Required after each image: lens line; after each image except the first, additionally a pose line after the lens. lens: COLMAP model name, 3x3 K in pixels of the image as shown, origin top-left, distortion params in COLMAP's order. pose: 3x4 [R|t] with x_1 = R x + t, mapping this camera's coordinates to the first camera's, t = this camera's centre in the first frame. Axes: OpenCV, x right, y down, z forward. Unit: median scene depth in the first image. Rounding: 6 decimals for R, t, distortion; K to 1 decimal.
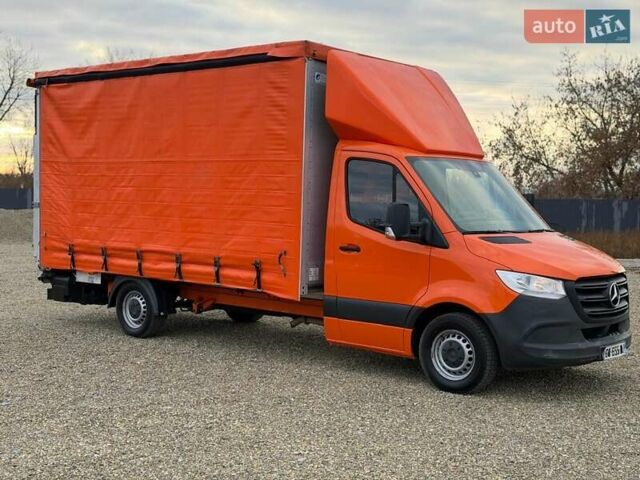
lens RADIAL K [[880.6, 0, 318.0], [0, 880.6, 244.9], [0, 0, 1]] dist [0.142671, 0.000000]
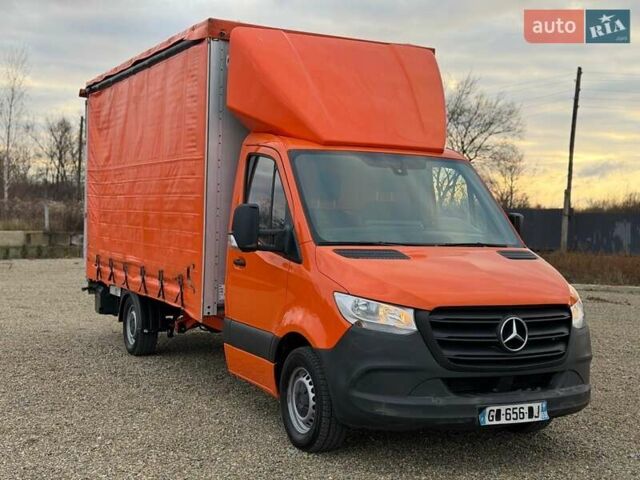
lens RADIAL K [[880.6, 0, 320.4], [0, 880.6, 240.2], [0, 0, 1]] dist [0.142671, 0.000000]
pose [[0.917713, 0.014379, -0.396983, 0.402885], [-0.027826, 0.999217, -0.028135, 0.004535], [0.396268, 0.036866, 0.917395, 0.246589]]
